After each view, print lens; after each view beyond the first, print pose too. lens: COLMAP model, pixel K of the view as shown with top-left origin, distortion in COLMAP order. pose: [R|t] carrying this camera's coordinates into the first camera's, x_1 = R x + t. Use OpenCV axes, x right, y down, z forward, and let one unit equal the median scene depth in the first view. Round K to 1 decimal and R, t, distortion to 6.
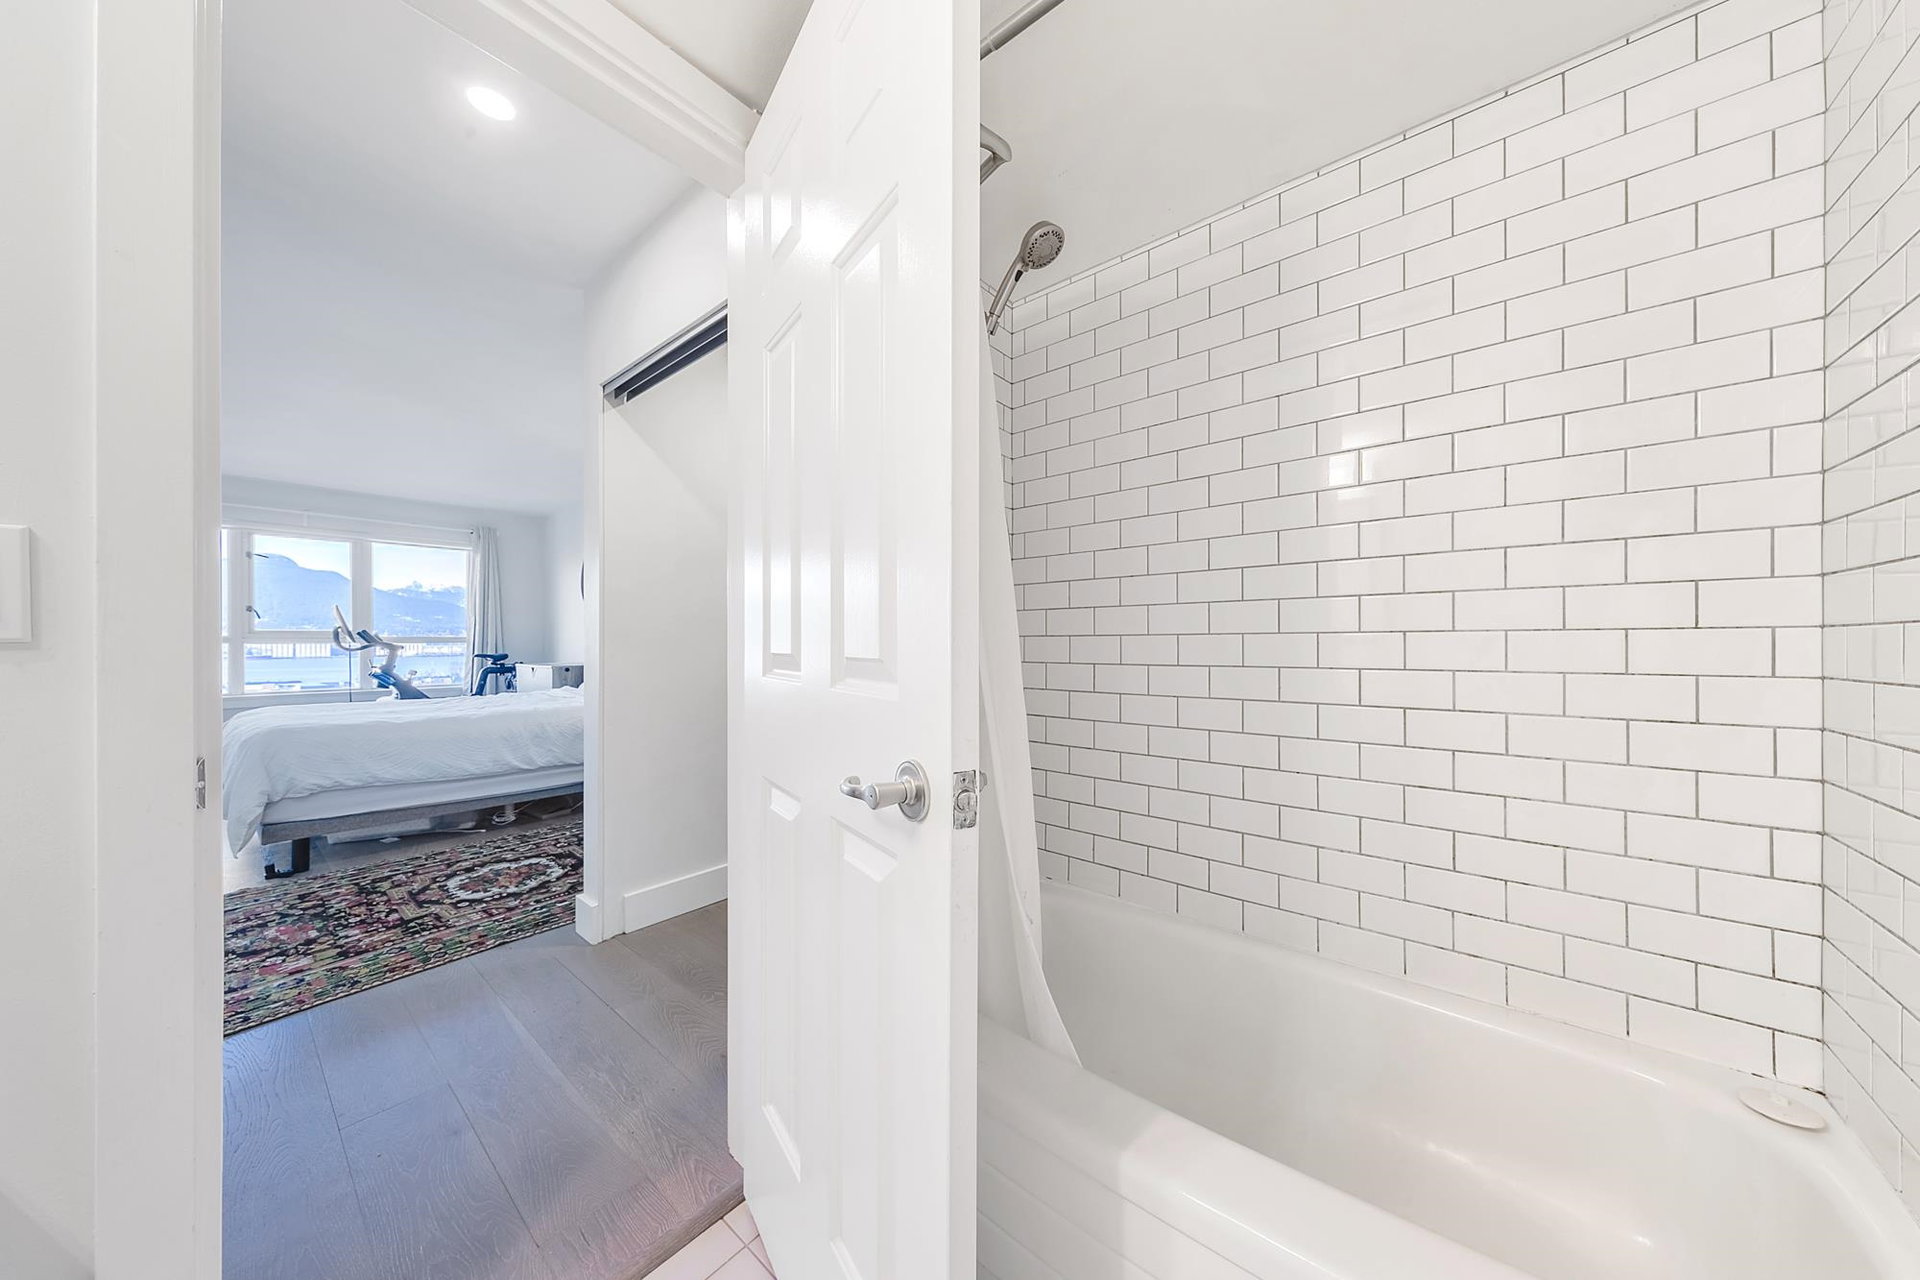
lens RADIAL K [[610.3, 0, 947.7], [0, 610.3, 637.0], [0, 0, 1]] dist [0.002240, -0.000500]
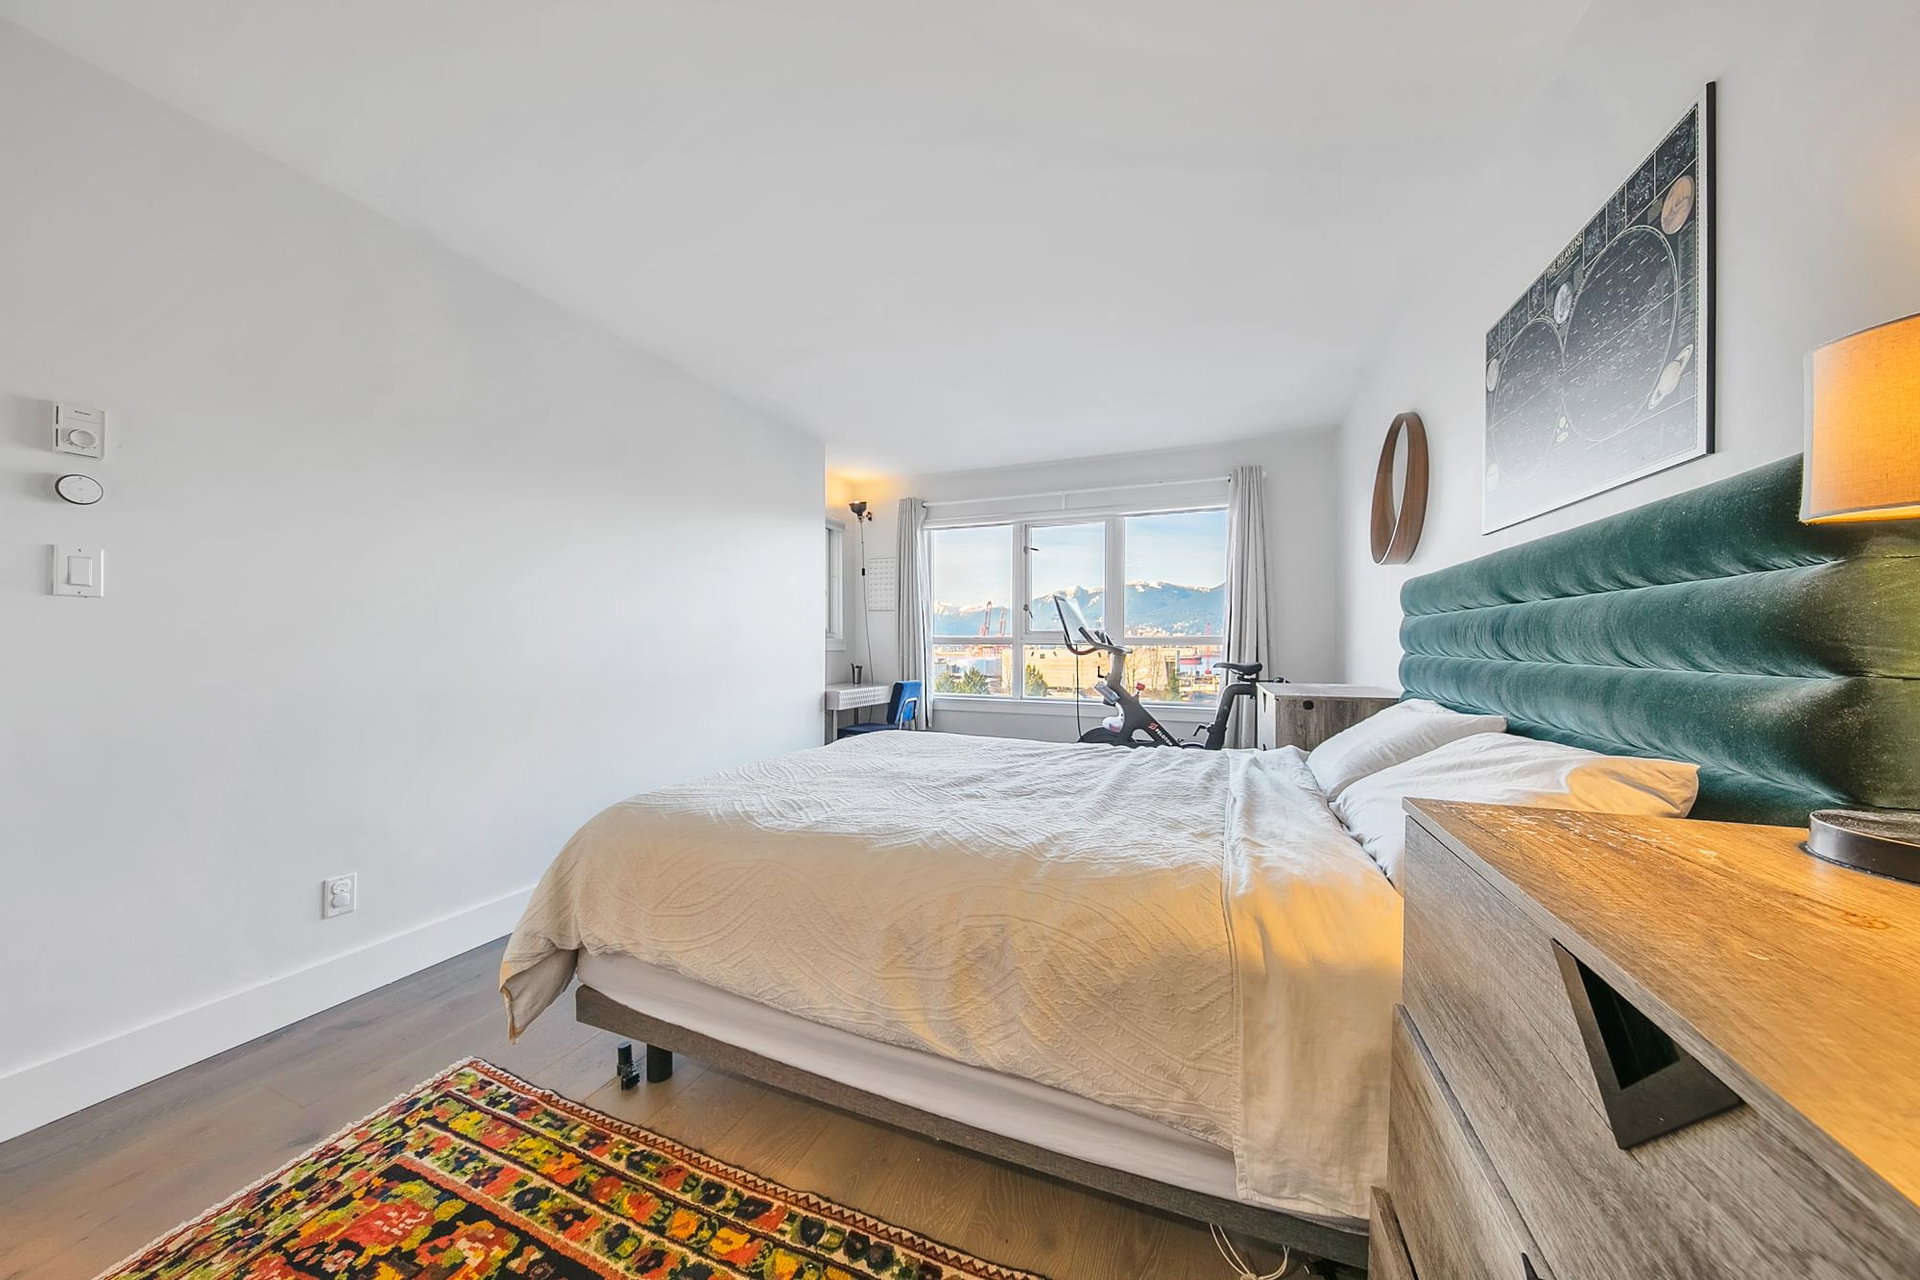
lens RADIAL K [[610.3, 0, 958.5], [0, 610.3, 652.4], [0, 0, 1]] dist [0.002240, -0.000500]
pose [[0.295594, 0.012206, -0.955236, -0.462103], [0.008233, 0.999849, 0.015324, 0.010133], [0.955278, -0.012394, 0.295448, 1.058564]]
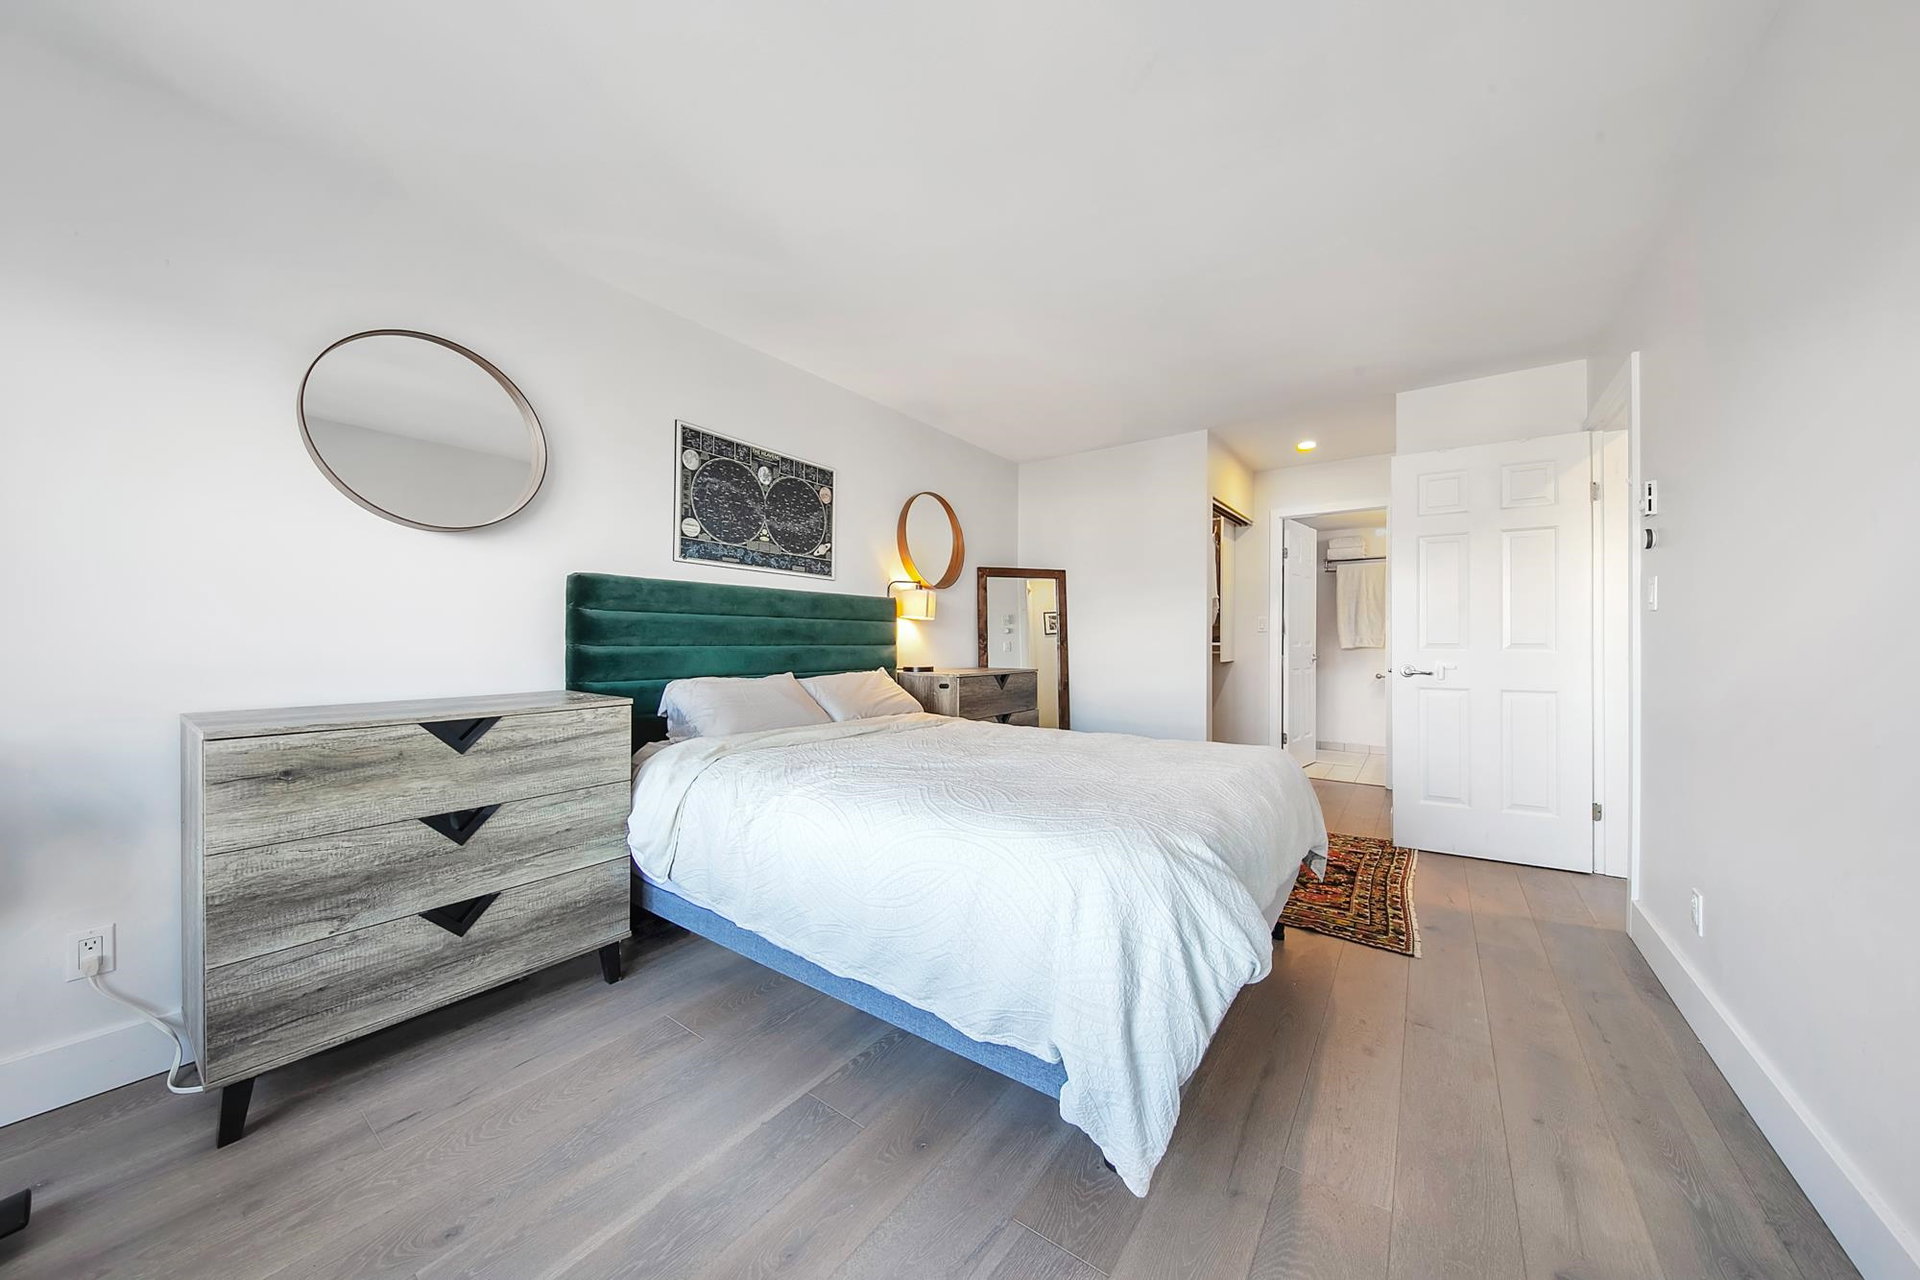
lens RADIAL K [[638.0, 0, 970.7], [0, 638.0, 641.1], [0, 0, 1]] dist [-0.002167, -0.000144]
pose [[-0.063806, -0.009248, 0.997919, -1.758217], [-0.010800, 0.999905, 0.008576, 0.010303], [-0.997904, -0.010230, -0.063899, 1.355280]]
